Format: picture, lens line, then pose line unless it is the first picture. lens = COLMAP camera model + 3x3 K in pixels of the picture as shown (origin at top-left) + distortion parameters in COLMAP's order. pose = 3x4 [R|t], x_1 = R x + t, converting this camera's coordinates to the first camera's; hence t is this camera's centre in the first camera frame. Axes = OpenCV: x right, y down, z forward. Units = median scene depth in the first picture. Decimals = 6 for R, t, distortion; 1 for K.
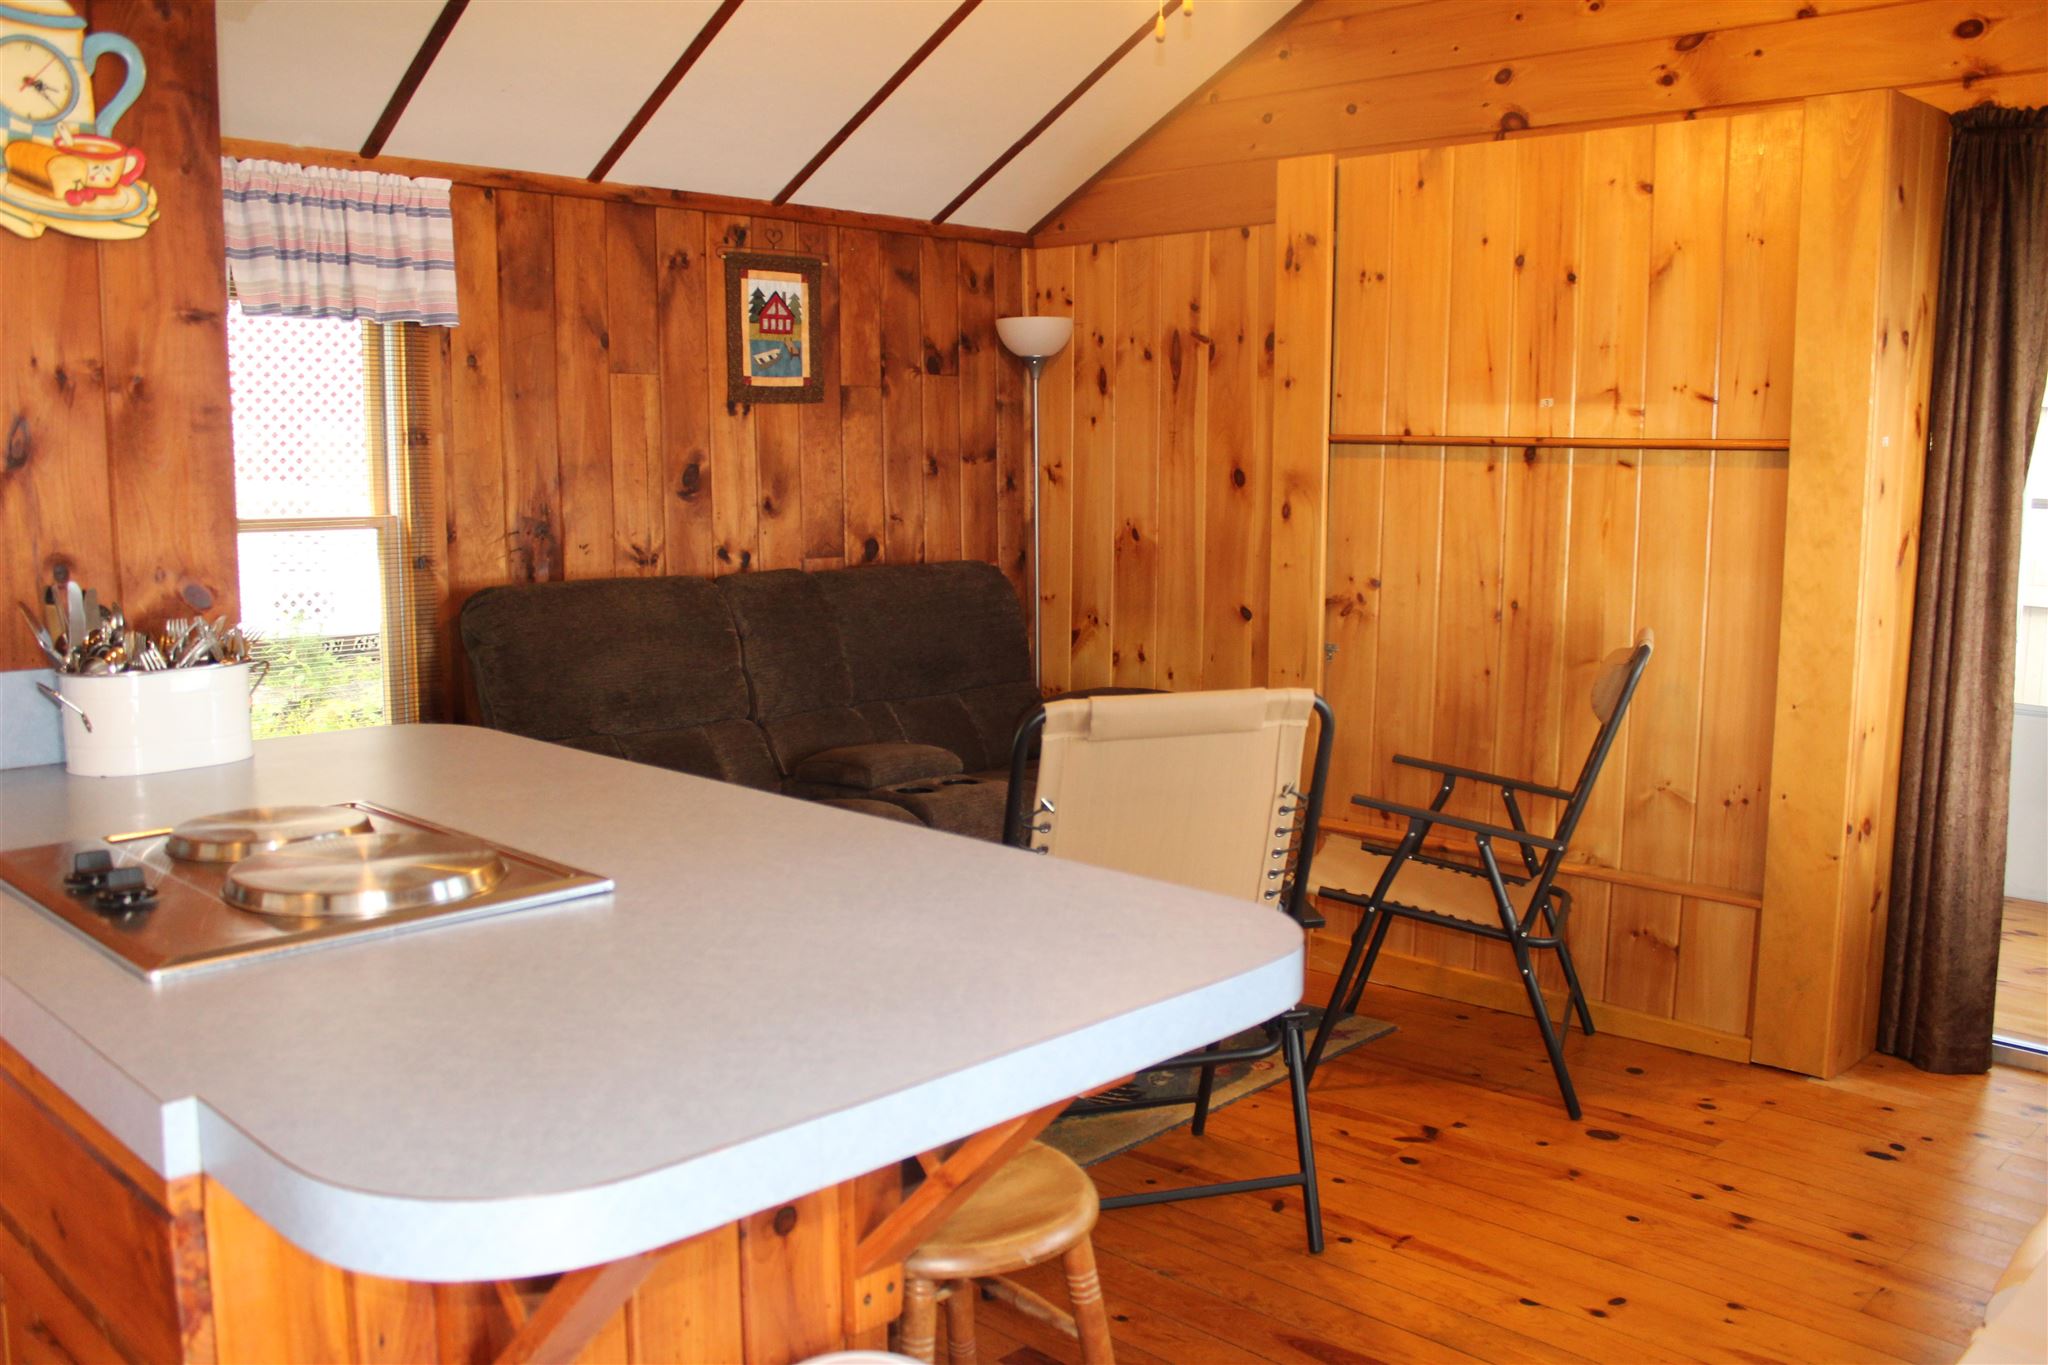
lens RADIAL K [[1707.9, 0, 1041.9], [0, 1707.9, 667.6], [0, 0, 1]] dist [-0.163964, 0.144231]
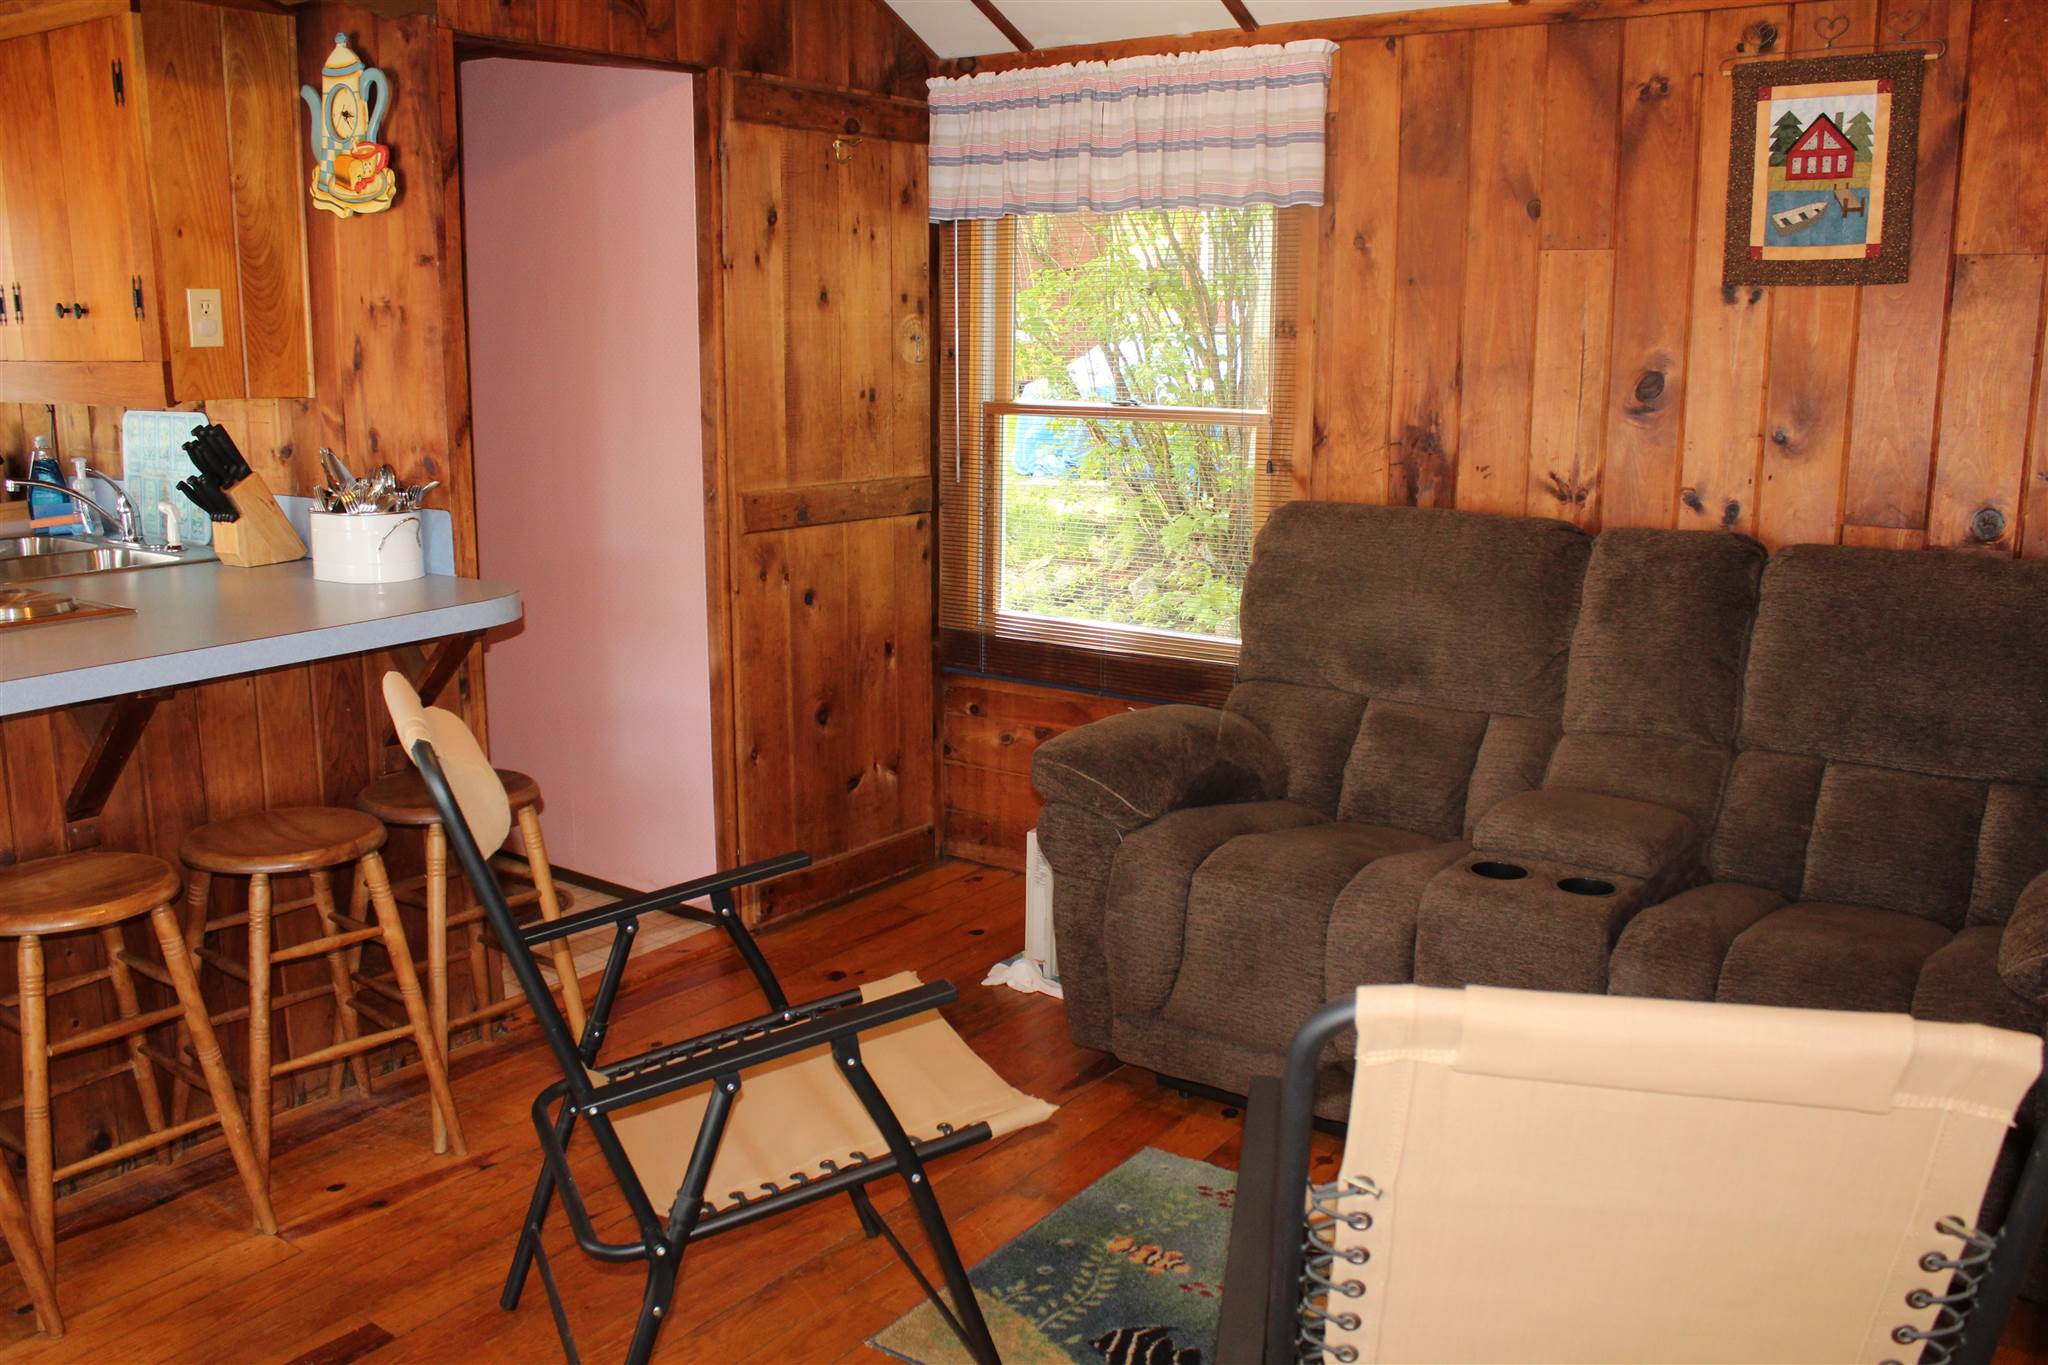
lens RADIAL K [[1707.9, 0, 1027.2], [0, 1707.9, 668.1], [0, 0, 1]] dist [-0.163964, 0.144231]
pose [[0.154648, 0.196193, -0.968294, 0.709104], [-0.118785, 0.976667, 0.178918, -0.139430], [0.980803, 0.087349, 0.174344, 0.941167]]
